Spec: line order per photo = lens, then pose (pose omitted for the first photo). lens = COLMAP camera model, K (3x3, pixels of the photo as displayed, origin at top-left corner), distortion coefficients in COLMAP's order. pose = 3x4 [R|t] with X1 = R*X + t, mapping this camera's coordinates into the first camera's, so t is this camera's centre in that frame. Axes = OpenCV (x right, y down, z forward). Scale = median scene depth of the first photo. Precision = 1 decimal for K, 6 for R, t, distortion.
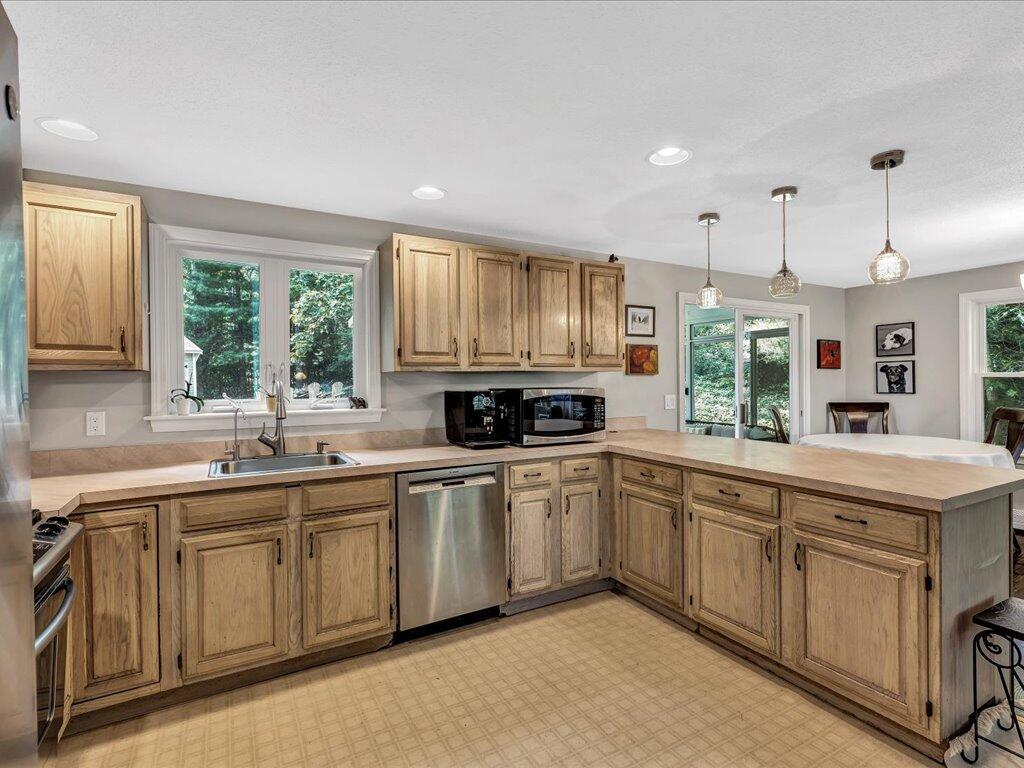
lens RADIAL K [[511.0, 0, 516.5], [0, 511.0, 380.9], [0, 0, 1]] dist [0.004227, -0.001171]
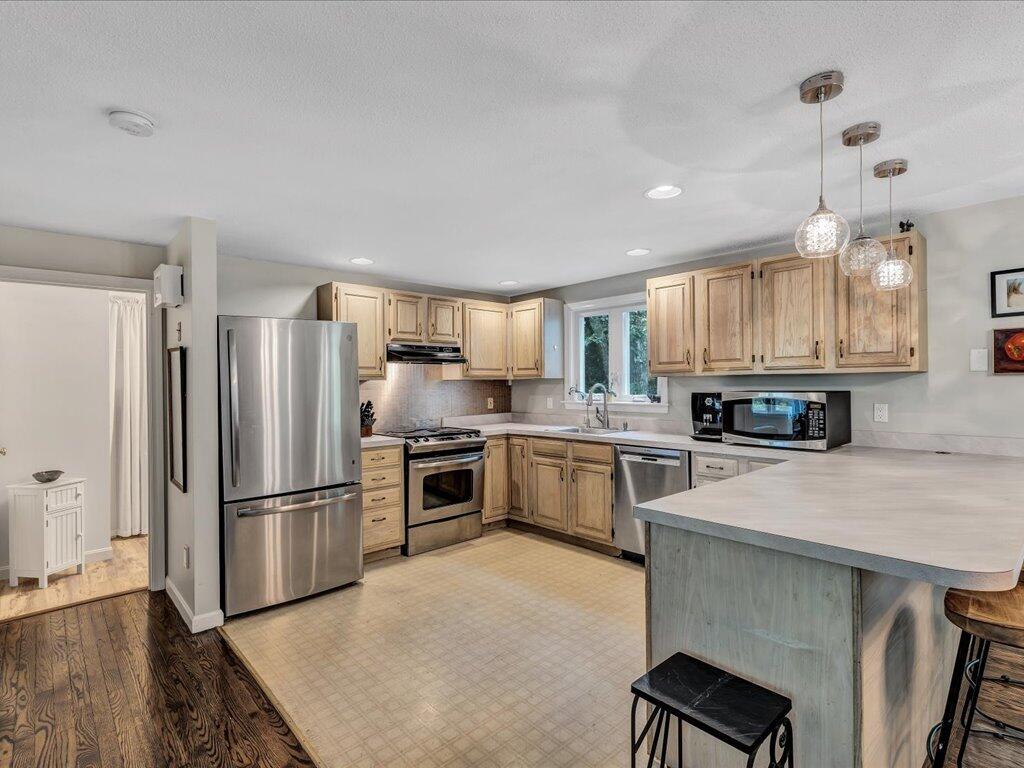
lens RADIAL K [[511.0, 0, 514.2], [0, 511.0, 381.8], [0, 0, 1]] dist [0.004227, -0.001171]
pose [[0.224044, 0.001432, -0.974578, 0.945134], [0.005097, 0.999984, 0.002641, -0.009919], [0.974566, -0.005559, 0.224033, 0.286822]]
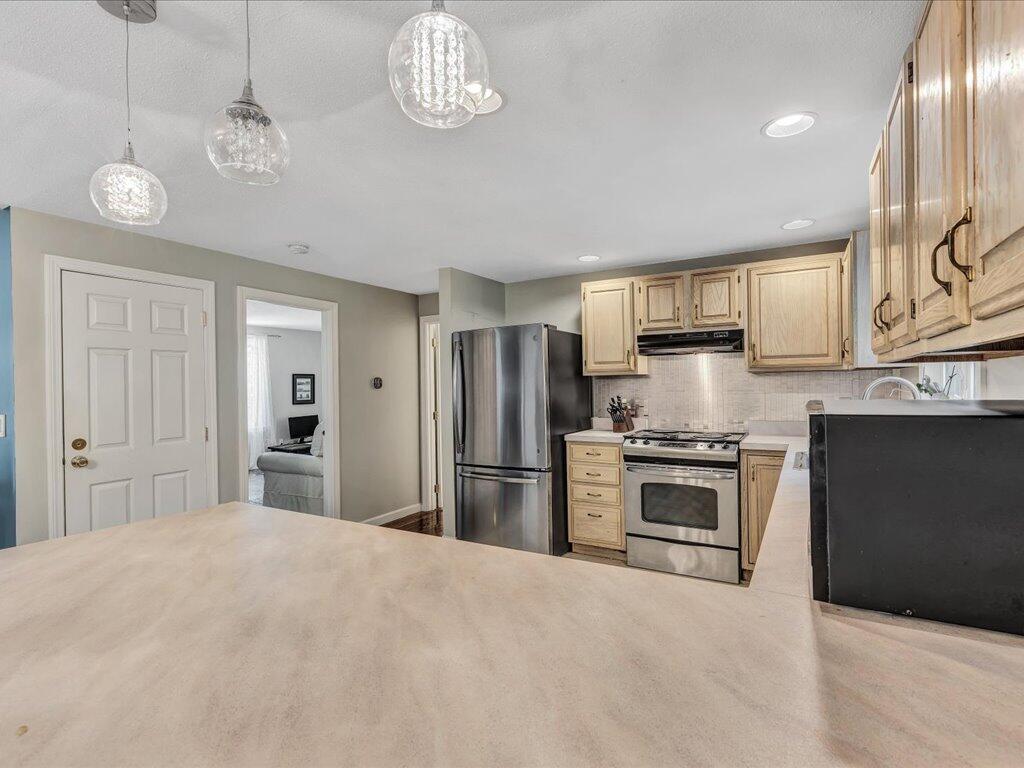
lens RADIAL K [[511.0, 0, 513.4], [0, 511.0, 381.4], [0, 0, 1]] dist [0.004227, -0.001171]
pose [[-0.866366, 0.018484, -0.499067, 0.455033], [0.018033, 0.999821, 0.005727, -0.007907], [0.499084, -0.004038, -0.866544, 1.198223]]
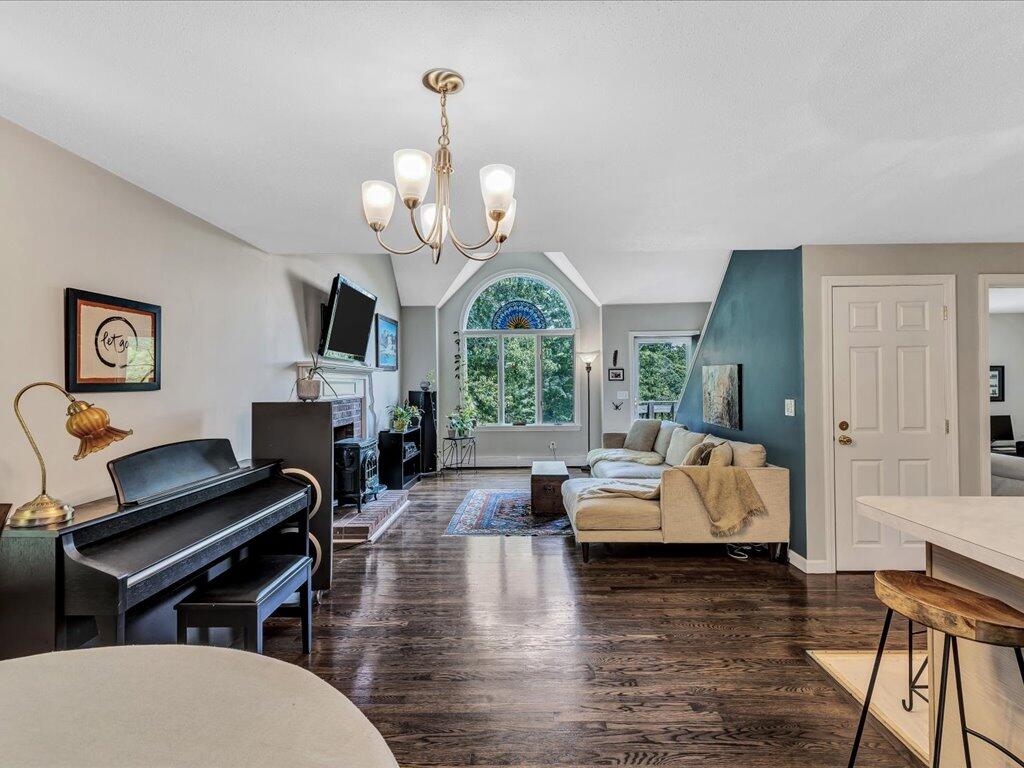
lens RADIAL K [[511.0, 0, 513.1], [0, 511.0, 380.6], [0, 0, 1]] dist [0.004227, -0.001171]
pose [[-0.859138, 0.020502, 0.511334, 0.714838], [0.019313, 0.999784, -0.007637, -0.009852], [-0.511380, 0.003315, -0.859348, 1.357489]]
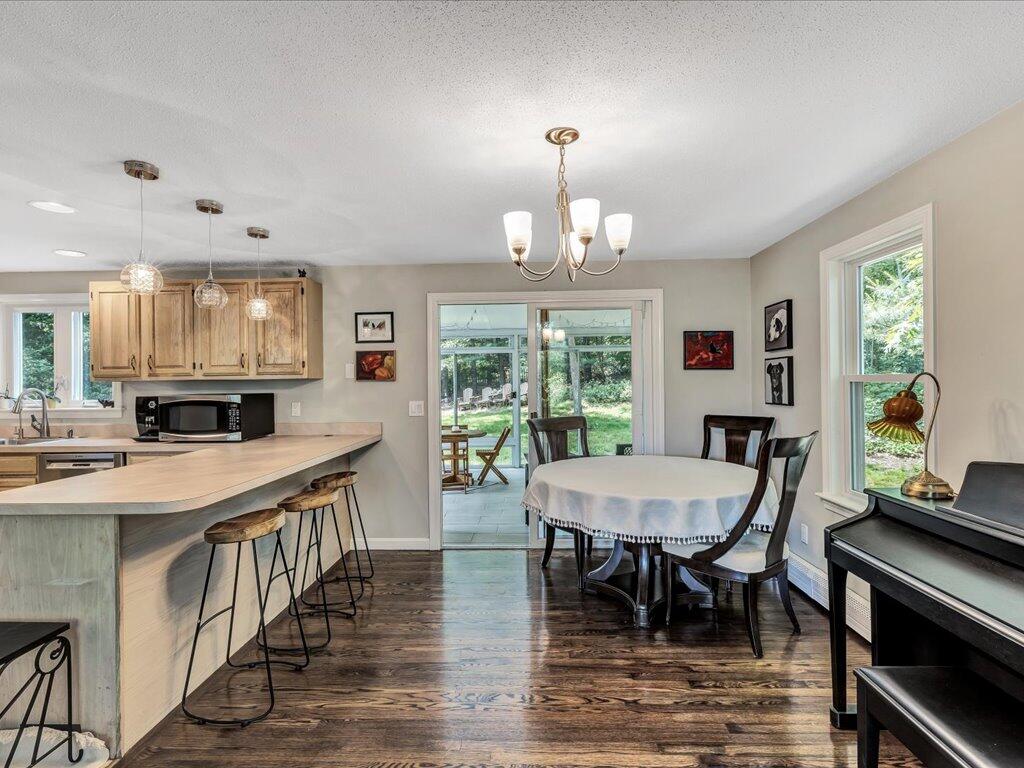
lens RADIAL K [[511.0, 0, 512.5], [0, 511.0, 381.6], [0, 0, 1]] dist [0.004227, -0.001171]
pose [[0.849303, -0.003005, -0.527898, 1.307337], [0.003371, 0.999994, -0.000268, -0.012609], [0.527896, -0.001553, 0.849308, 0.378432]]
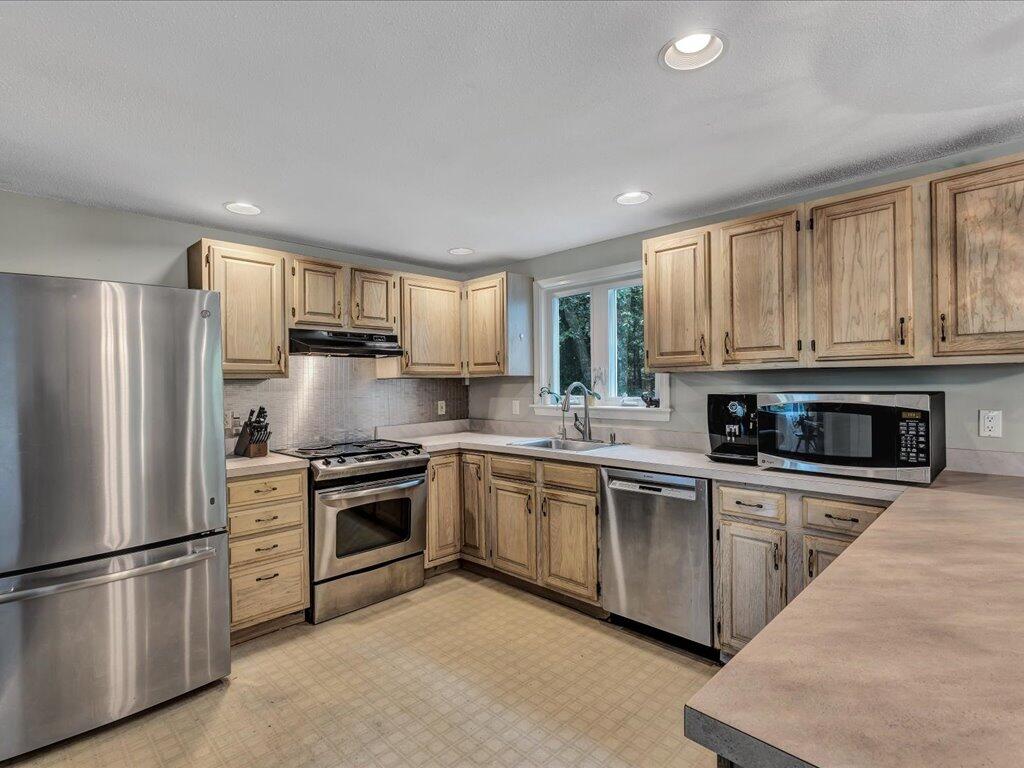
lens RADIAL K [[511.0, 0, 513.7], [0, 511.0, 381.4], [0, 0, 1]] dist [0.004227, -0.001171]
pose [[0.268078, 0.000364, -0.963397, 0.620030], [0.007640, 0.999968, 0.002503, -0.005592], [0.963367, -0.008031, 0.268067, 0.413108]]
